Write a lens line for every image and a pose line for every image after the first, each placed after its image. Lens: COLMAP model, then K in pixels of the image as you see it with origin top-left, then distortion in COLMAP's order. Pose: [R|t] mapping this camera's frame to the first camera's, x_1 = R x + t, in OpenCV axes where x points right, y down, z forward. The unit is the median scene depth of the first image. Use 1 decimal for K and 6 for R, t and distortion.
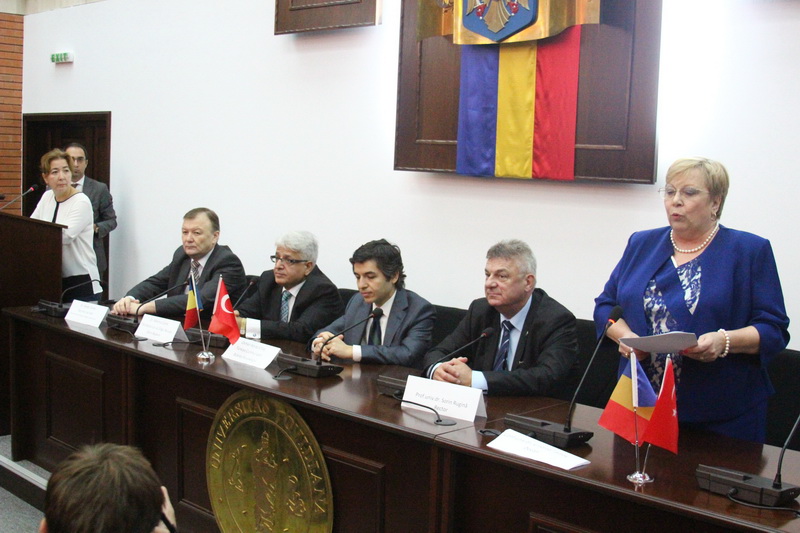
lens RADIAL K [[1029.5, 0, 400.1], [0, 1029.5, 262.0], [0, 0, 1]] dist [-0.139863, 0.000000]
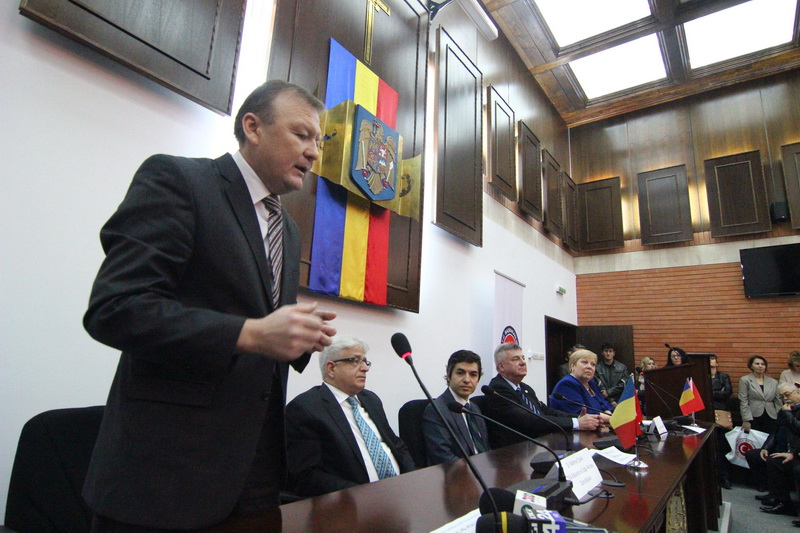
lens RADIAL K [[451.5, 0, 403.0], [0, 451.5, 261.9], [0, 0, 1]] dist [-0.014058, -0.006804]
pose [[-0.148395, 0.174621, 0.973389, -0.512222], [0.044396, 0.984471, -0.169841, -0.029559], [-0.987931, 0.018011, -0.153843, 1.099309]]
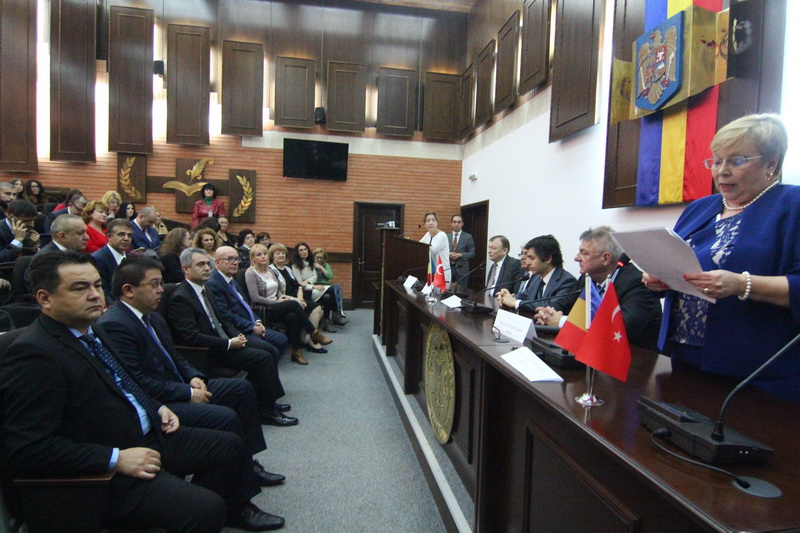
lens RADIAL K [[451.5, 0, 406.6], [0, 451.5, 267.7], [0, 0, 1]] dist [-0.014058, -0.006804]
pose [[0.810089, 0.023086, -0.585853, 0.196084], [-0.058659, 0.997402, -0.041806, 0.062010], [0.583366, 0.068232, 0.809339, 0.292819]]
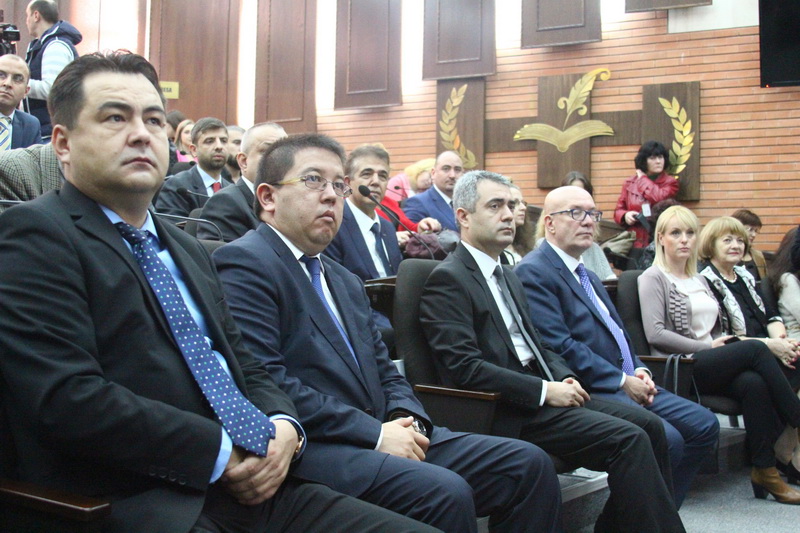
lens RADIAL K [[1029.5, 0, 401.3], [0, 1029.5, 267.0], [0, 0, 1]] dist [-0.139863, 0.000000]
pose [[0.281263, -0.052998, -0.958166, 0.179642], [-0.100851, 0.991312, -0.084435, 0.114836], [0.954317, 0.120380, 0.273474, 0.373946]]
